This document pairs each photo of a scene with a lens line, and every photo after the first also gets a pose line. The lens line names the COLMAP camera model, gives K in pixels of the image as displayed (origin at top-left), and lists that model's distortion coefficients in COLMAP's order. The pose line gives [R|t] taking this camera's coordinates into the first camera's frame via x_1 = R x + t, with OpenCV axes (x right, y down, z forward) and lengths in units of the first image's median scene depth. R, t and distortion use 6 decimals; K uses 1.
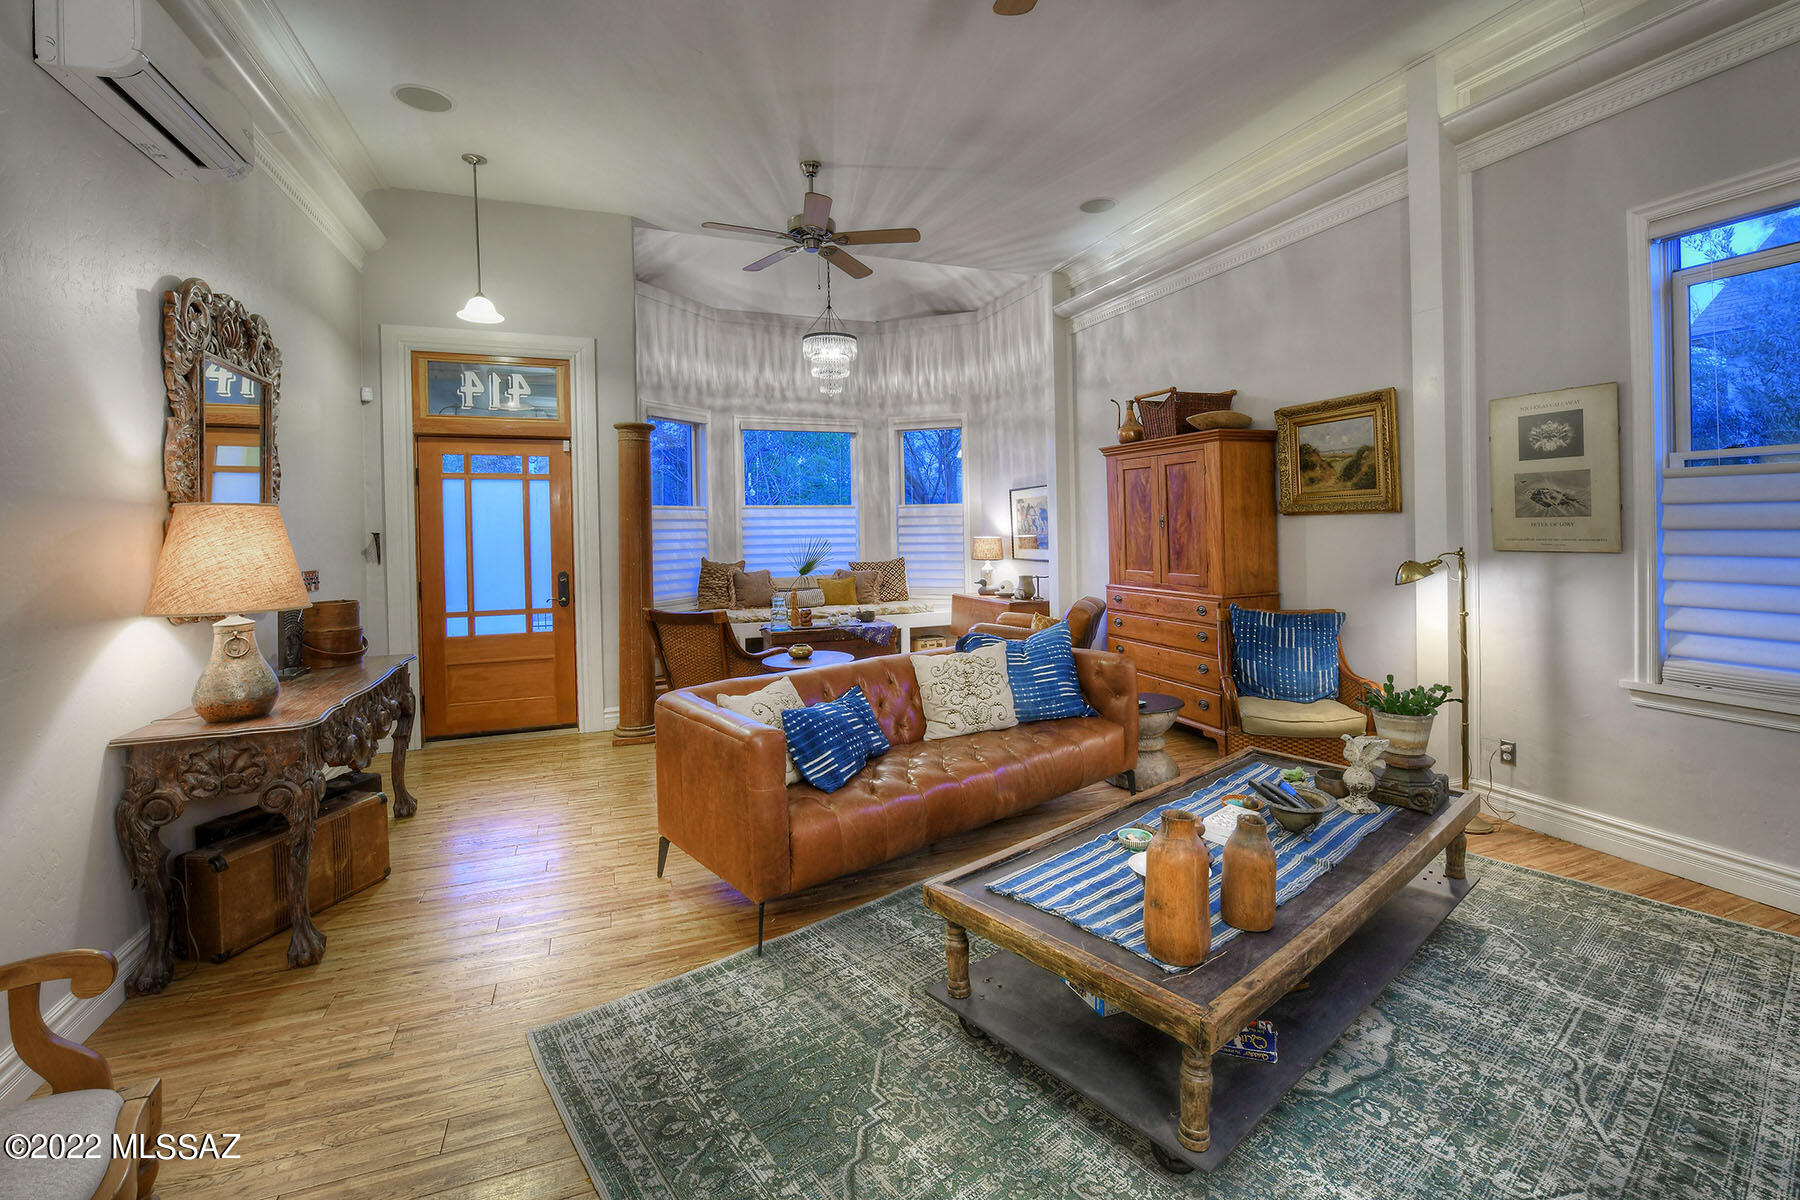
lens RADIAL K [[777.0, 0, 901.0], [0, 777.0, 595.9], [0, 0, 1]] dist [0.001083, -0.000208]
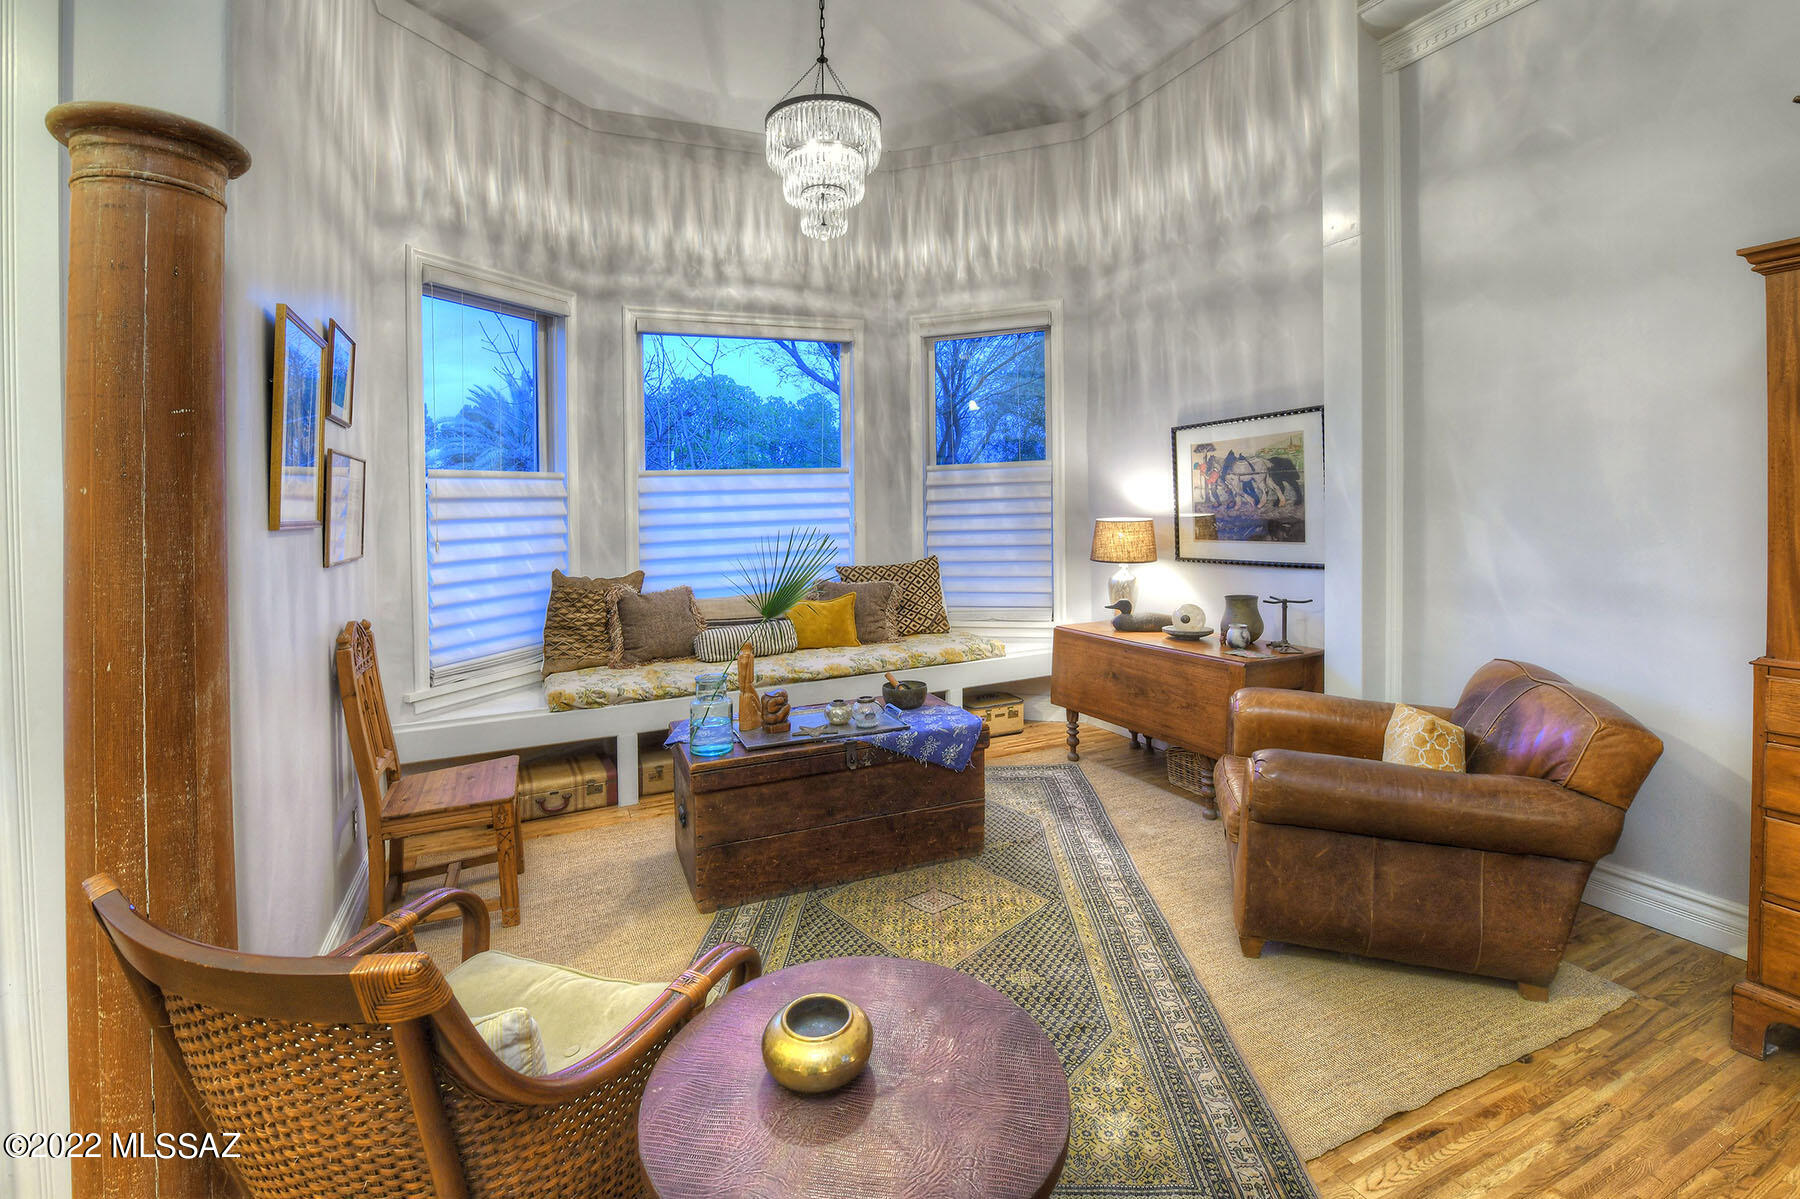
lens RADIAL K [[777.0, 0, 990.2], [0, 777.0, 473.9], [0, 0, 1]] dist [0.001083, -0.000208]
pose [[0.980593, -0.013064, 0.195617, -0.074197], [0.037503, 0.991851, -0.121758, -0.040845], [-0.192432, 0.126731, 0.973093, 0.451716]]
